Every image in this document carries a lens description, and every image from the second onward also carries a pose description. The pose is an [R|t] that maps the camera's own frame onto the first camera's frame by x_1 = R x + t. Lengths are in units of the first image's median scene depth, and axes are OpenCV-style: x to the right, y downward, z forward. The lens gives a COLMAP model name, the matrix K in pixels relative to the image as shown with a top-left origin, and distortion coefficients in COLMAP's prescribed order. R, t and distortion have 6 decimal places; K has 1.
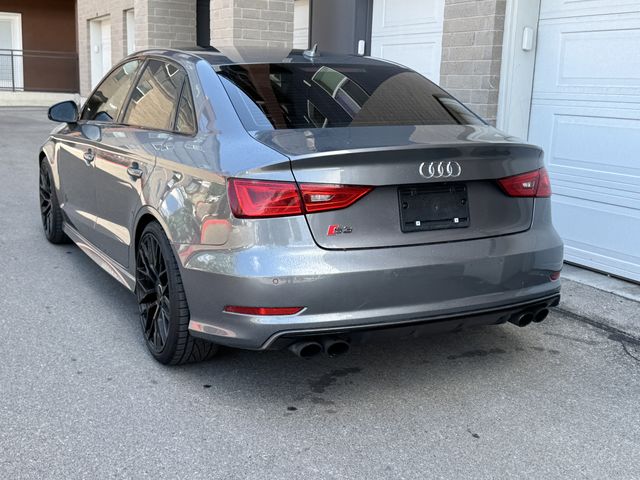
lens RADIAL K [[808.0, 0, 310.4], [0, 808.0, 240.2], [0, 0, 1]] dist [0.216339, -0.491653]
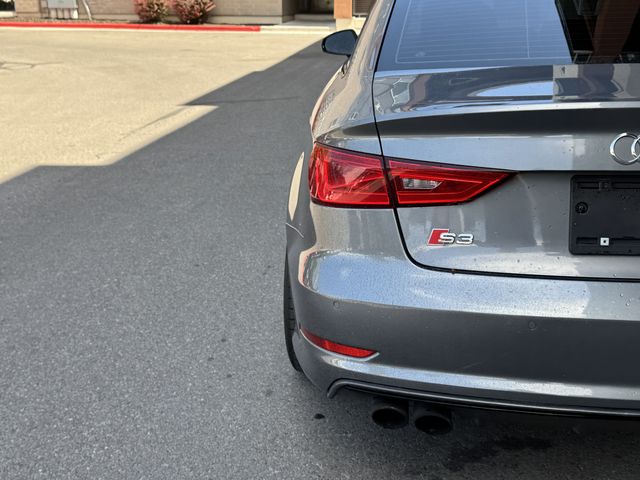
lens RADIAL K [[808.0, 0, 310.4], [0, 808.0, 240.2], [0, 0, 1]] dist [0.216339, -0.491653]
pose [[0.830200, 0.128414, -0.542474, 0.249307], [-0.080661, 0.990538, 0.111036, -0.062580], [0.551599, -0.048425, 0.832702, 0.376336]]
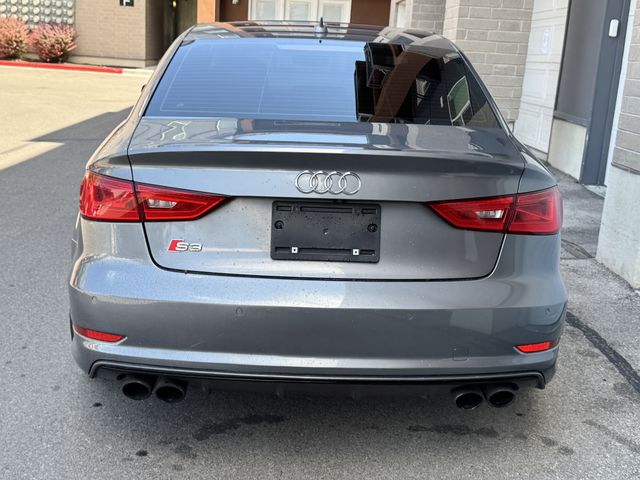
lens RADIAL K [[808.0, 0, 310.4], [0, 808.0, 240.2], [0, 0, 1]] dist [0.216339, -0.491653]
pose [[0.903240, 0.117300, -0.412794, 0.419424], [-0.110497, 0.993055, 0.040408, -0.056759], [0.414667, 0.009115, 0.909928, 0.286533]]
